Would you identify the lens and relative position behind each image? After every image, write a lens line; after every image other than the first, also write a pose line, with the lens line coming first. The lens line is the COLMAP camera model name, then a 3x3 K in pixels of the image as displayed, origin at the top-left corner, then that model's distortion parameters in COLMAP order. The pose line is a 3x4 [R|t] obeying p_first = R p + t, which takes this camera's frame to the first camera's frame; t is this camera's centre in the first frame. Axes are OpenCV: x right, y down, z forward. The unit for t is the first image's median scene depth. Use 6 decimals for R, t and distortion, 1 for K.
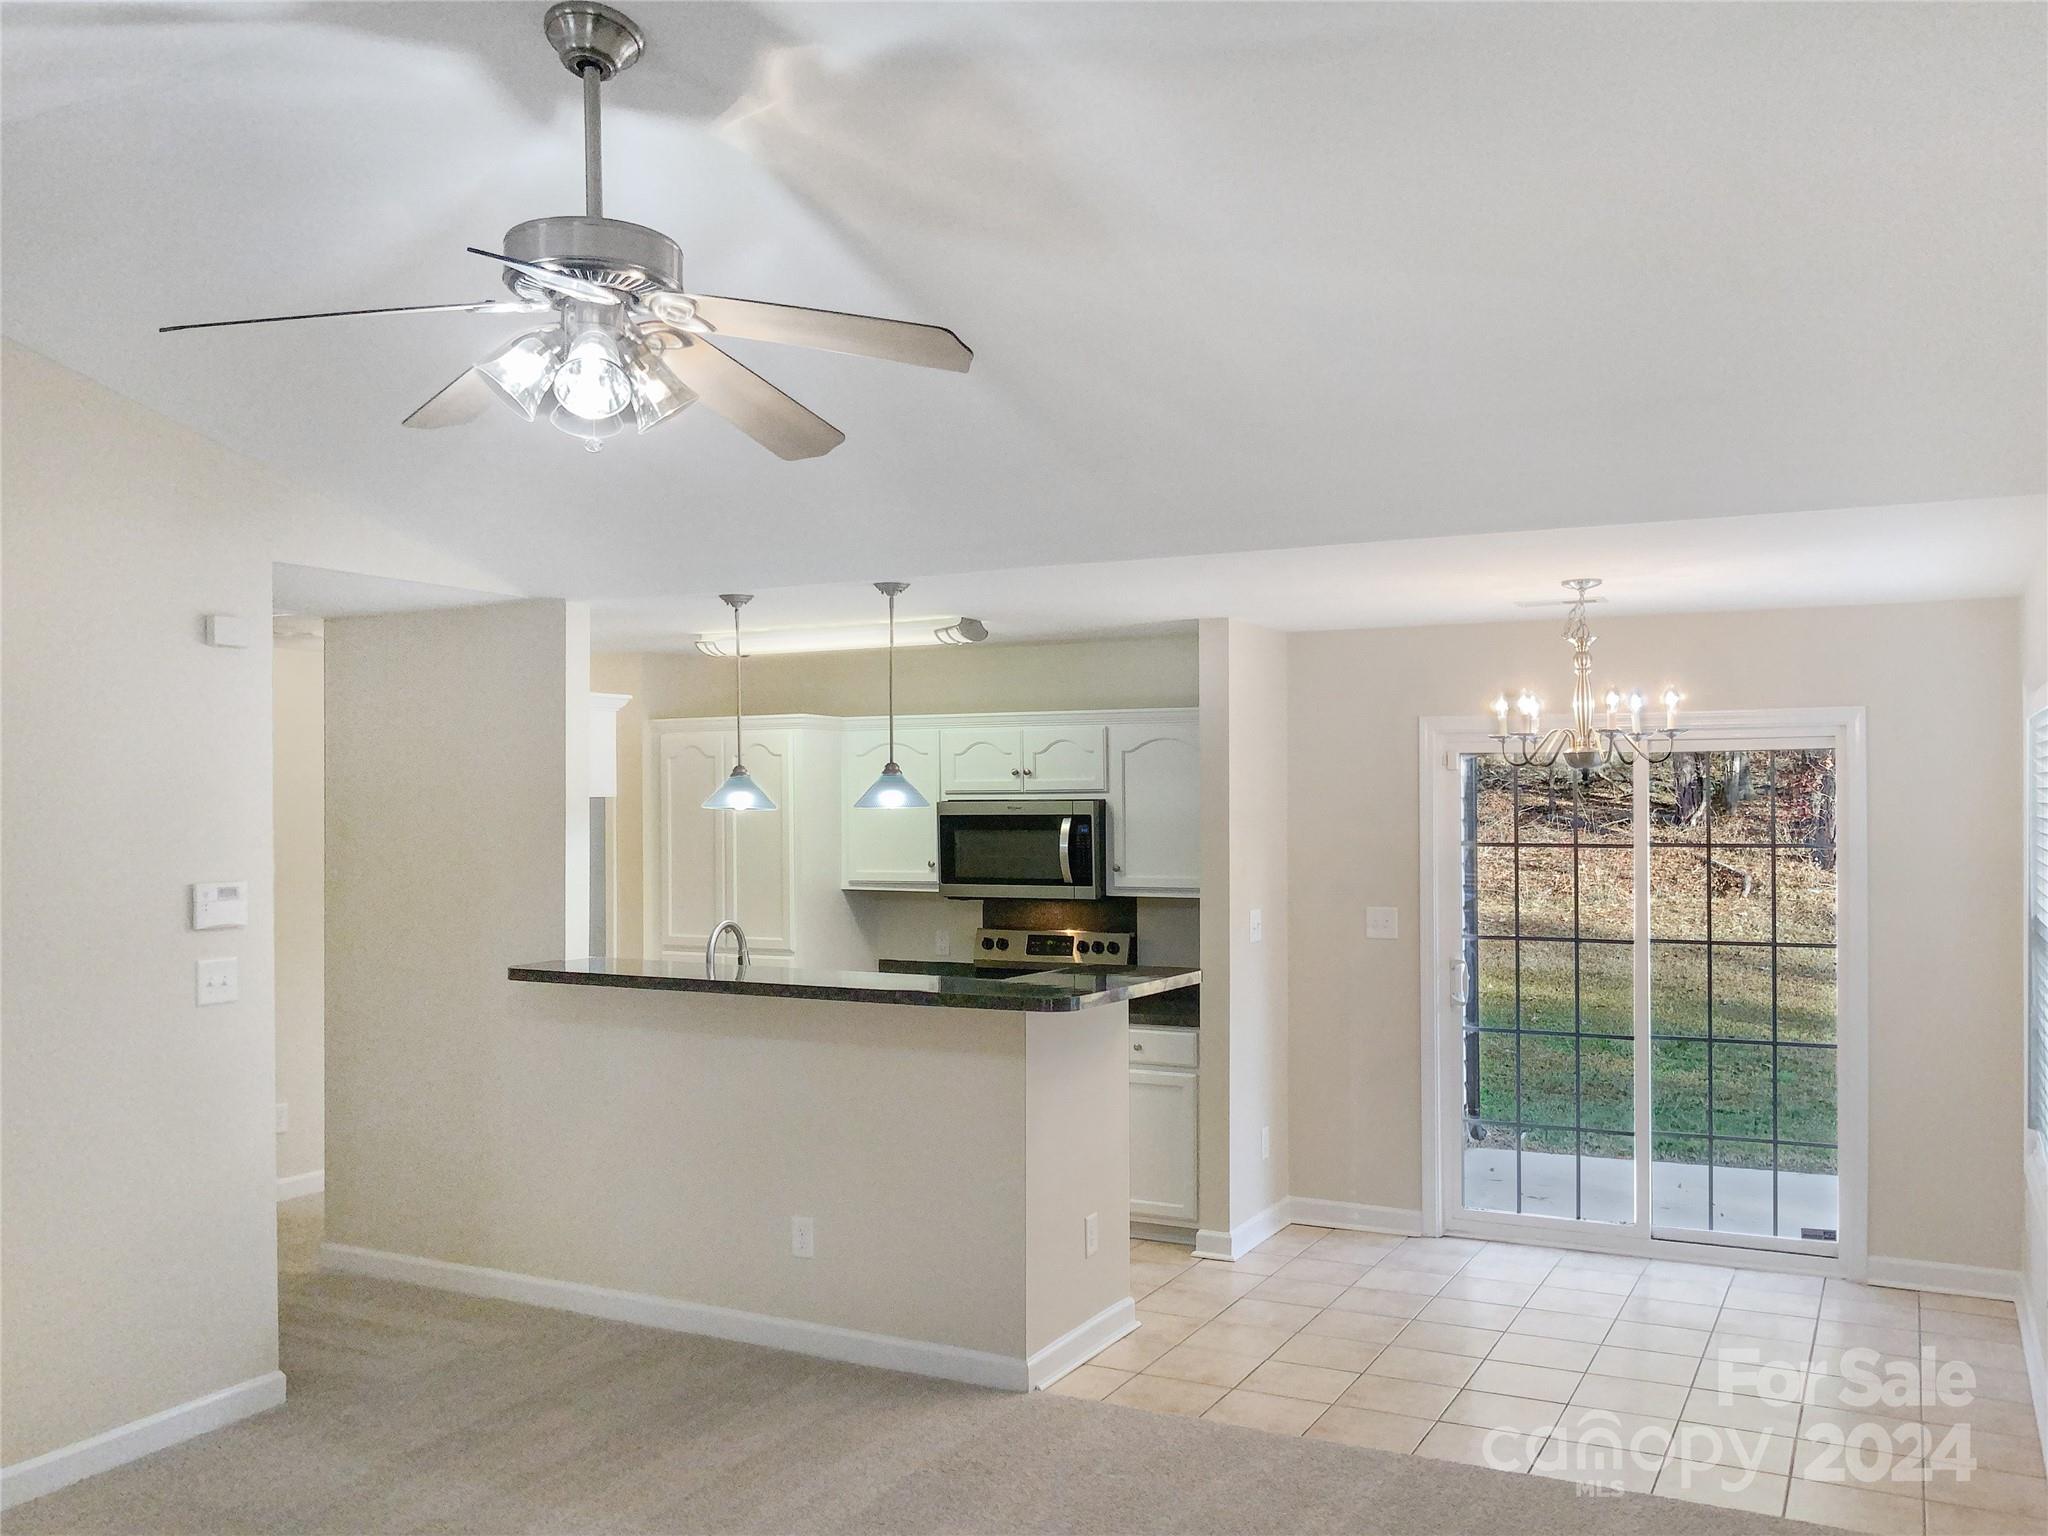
lens RADIAL K [[1710.1, 0, 1024.0], [0, 1710.1, 768.0], [0, 0, 1]] dist [0.004905, -0.016373]
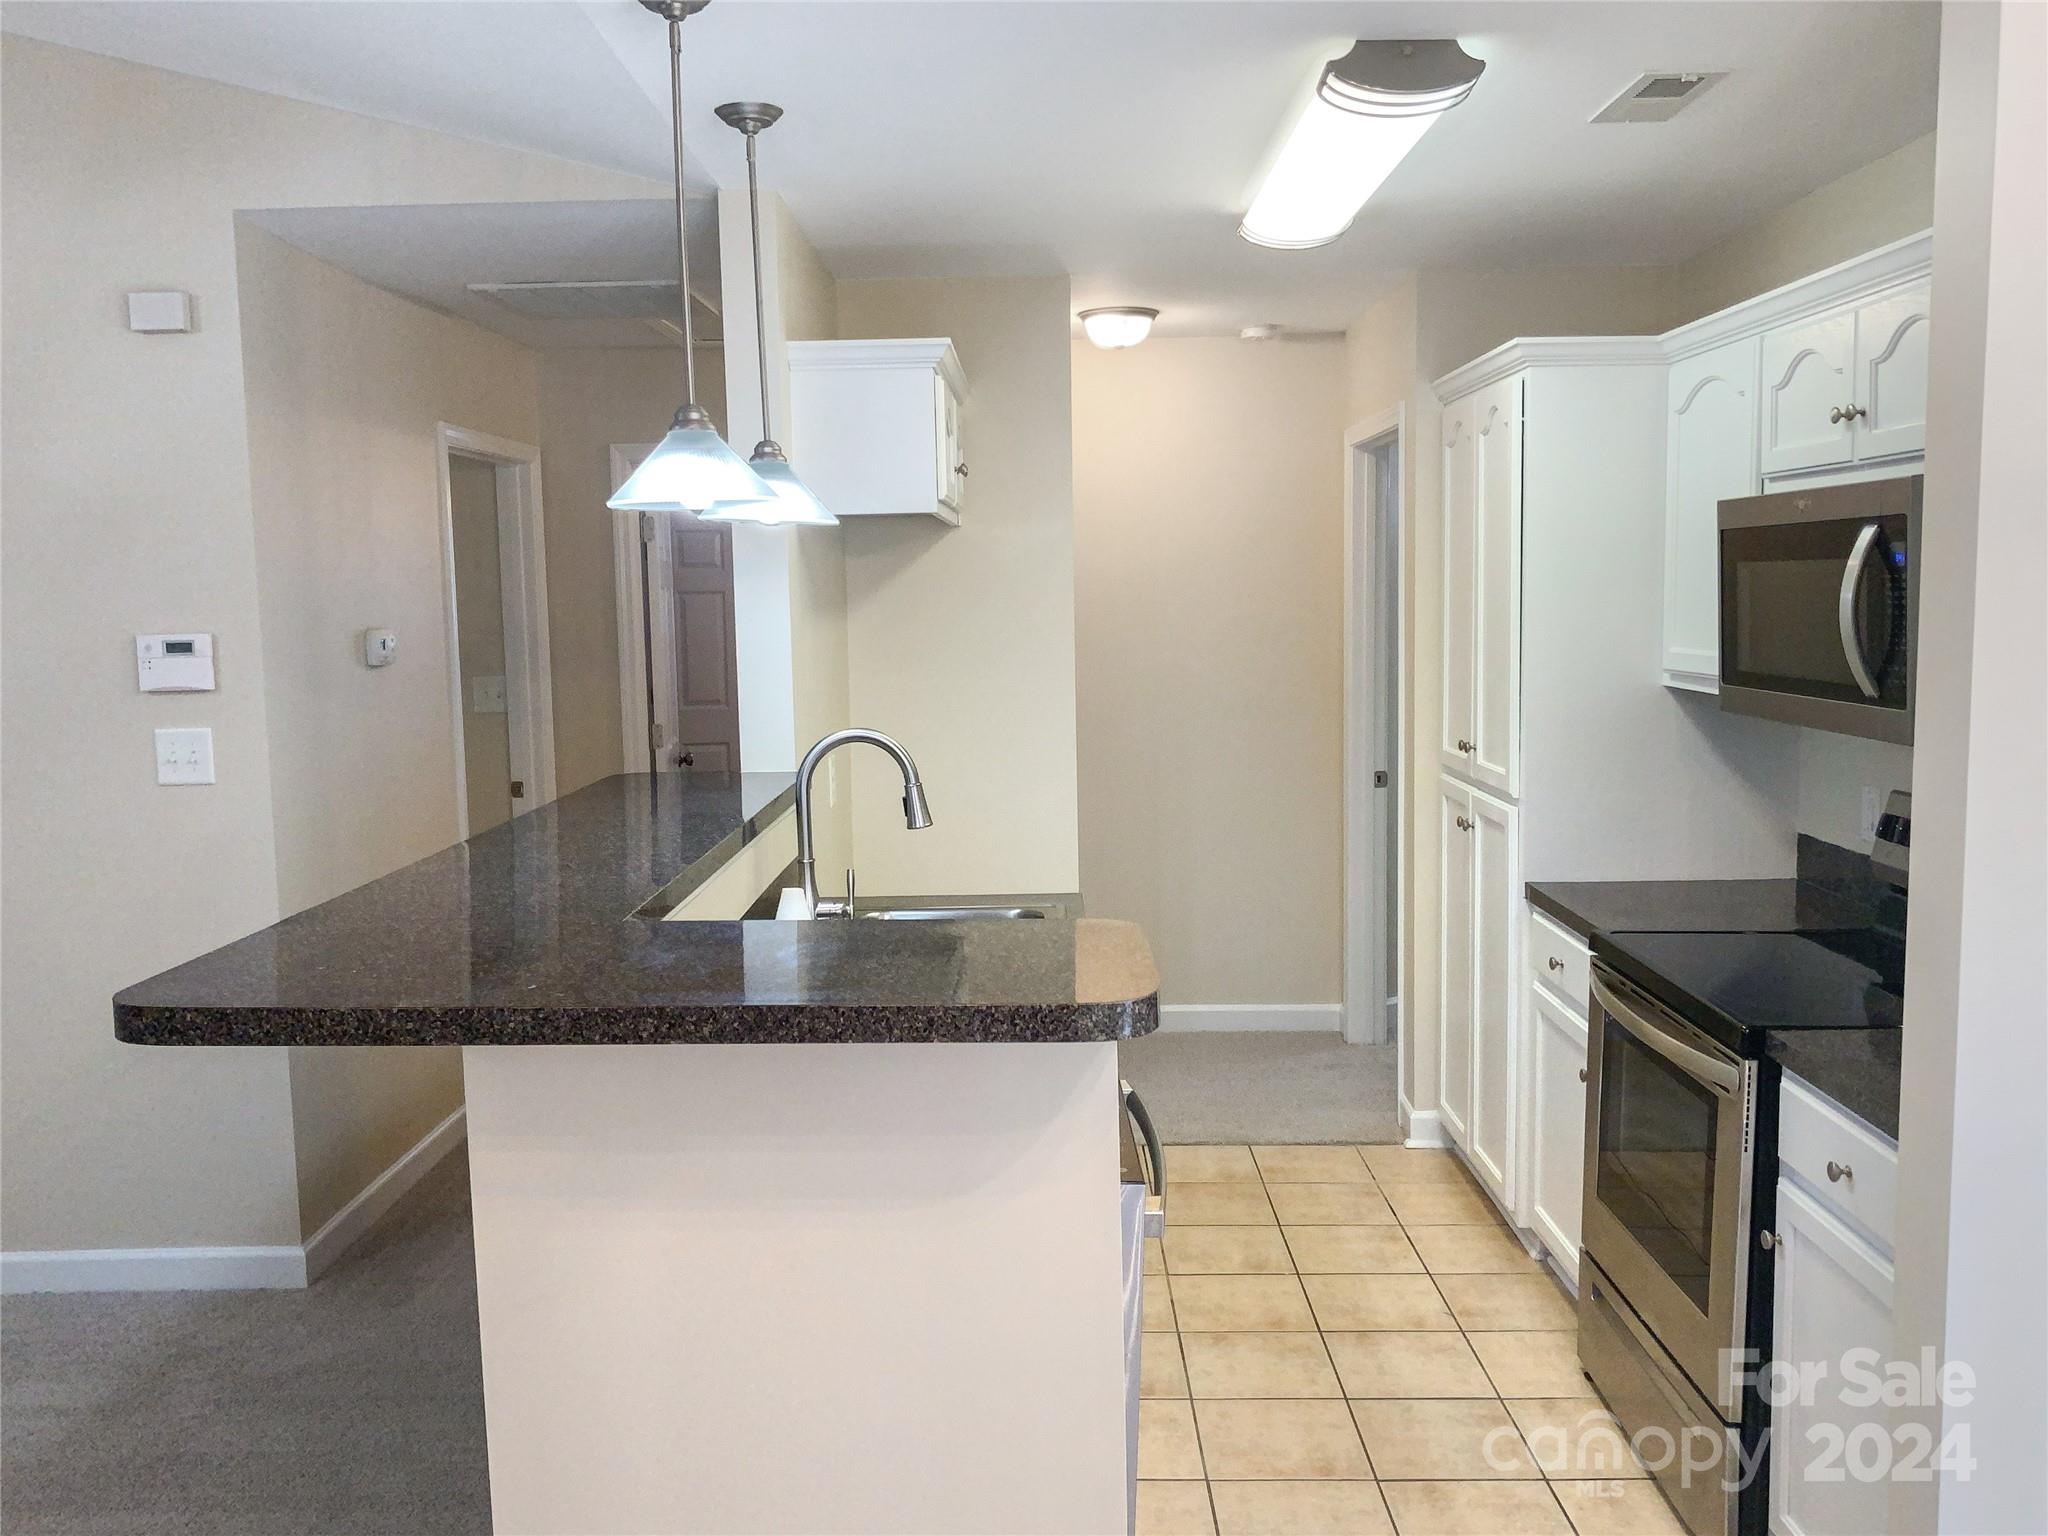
lens RADIAL K [[1702.1, 0, 1024.1], [0, 1702.1, 757.7], [0, 0, 1]] dist [0.007075, -0.001282]
pose [[0.447850, 0.082928, -0.890255, 0.417848], [0.033407, 0.993442, 0.109346, 0.049505], [0.893484, -0.078712, 0.442143, 0.985810]]
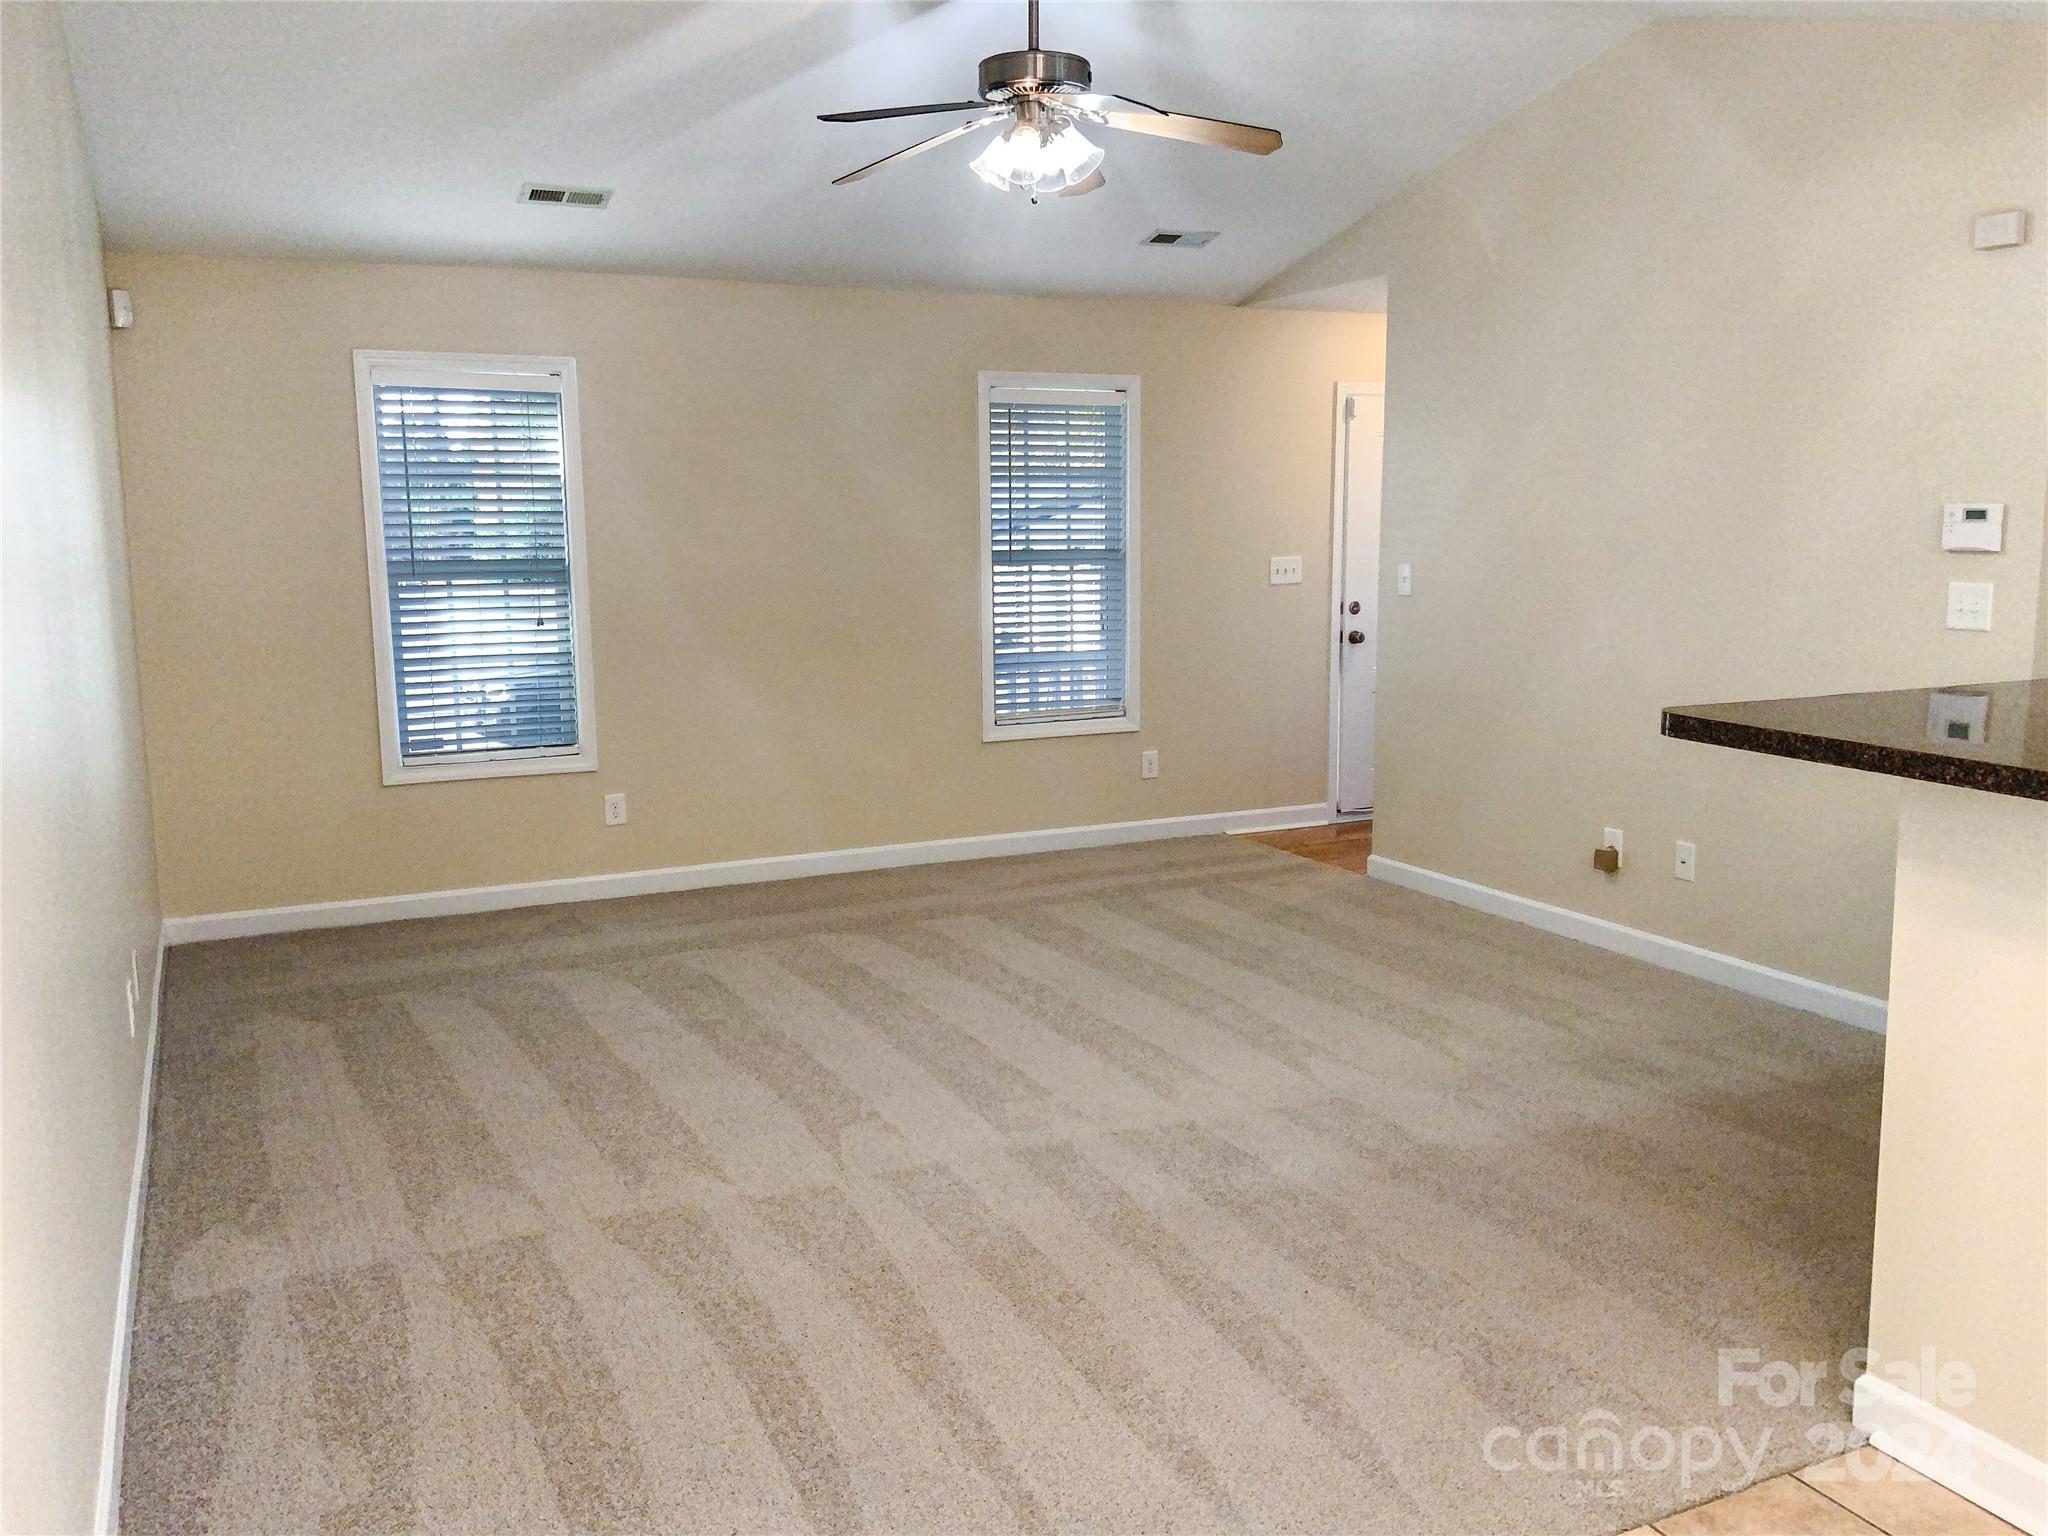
lens RADIAL K [[1687.7, 0, 1015.3], [0, 1687.7, 757.3], [0, 0, 1]] dist [0.092658, -0.152383]
pose [[-0.608306, 0.122165, -0.784244, 0.615680], [0.021560, 0.990262, 0.137534, 0.063357], [0.793409, 0.066755, -0.605017, 1.148510]]
